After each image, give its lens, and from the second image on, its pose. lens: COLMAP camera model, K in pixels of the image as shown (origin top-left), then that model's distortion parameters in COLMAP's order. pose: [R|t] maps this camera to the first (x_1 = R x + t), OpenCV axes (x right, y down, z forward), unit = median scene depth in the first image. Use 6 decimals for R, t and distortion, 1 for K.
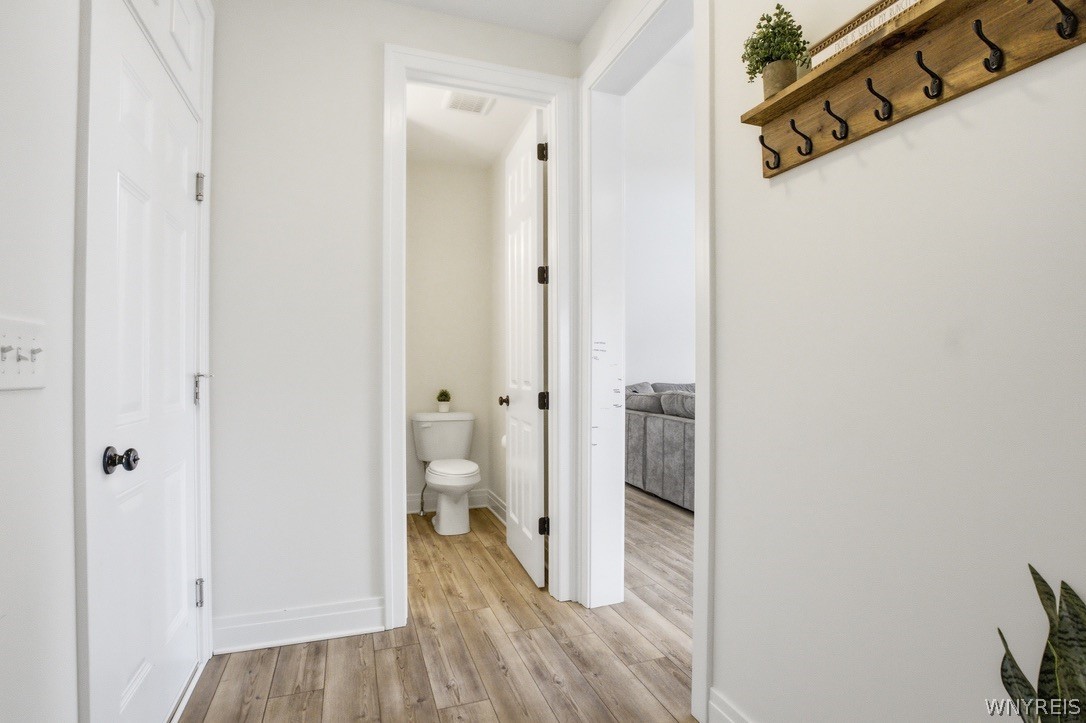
lens RADIAL K [[546.4, 0, 542.6], [0, 546.4, 363.9], [0, 0, 1]] dist [-0.002424, -0.000725]
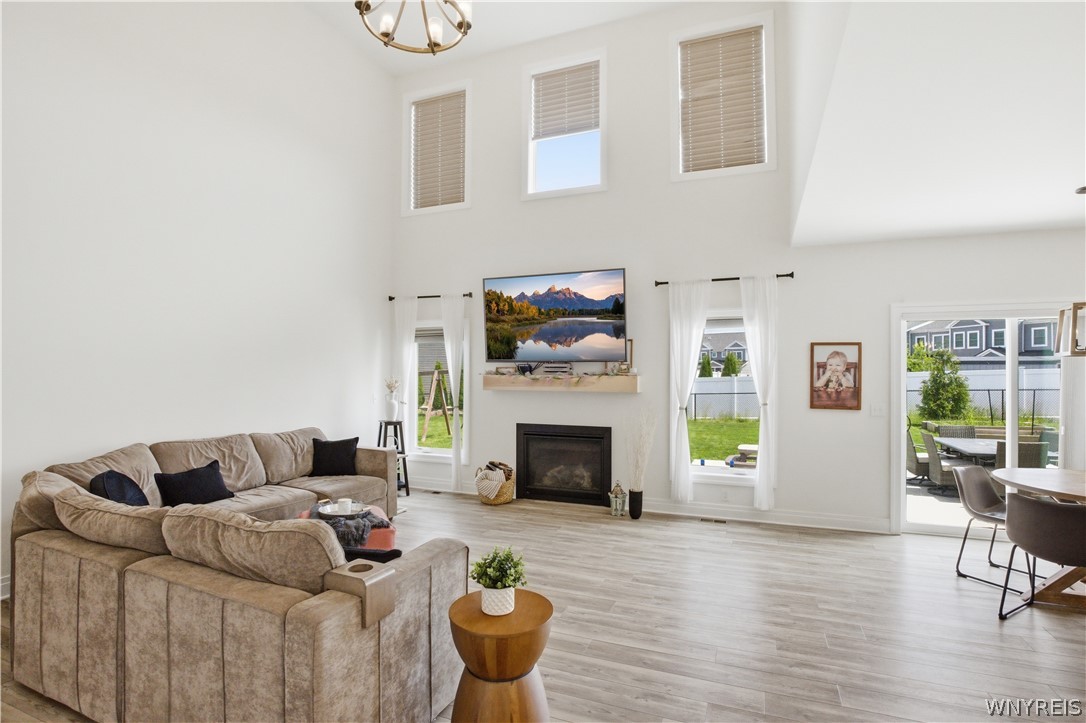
lens RADIAL K [[546.4, 0, 547.0], [0, 546.4, 355.7], [0, 0, 1]] dist [-0.002424, -0.000725]
pose [[0.692045, -0.010737, 0.721774, 0.115336], [0.016020, 0.999872, -0.000486, -0.076695], [-0.721676, 0.011899, 0.692128, 0.463938]]
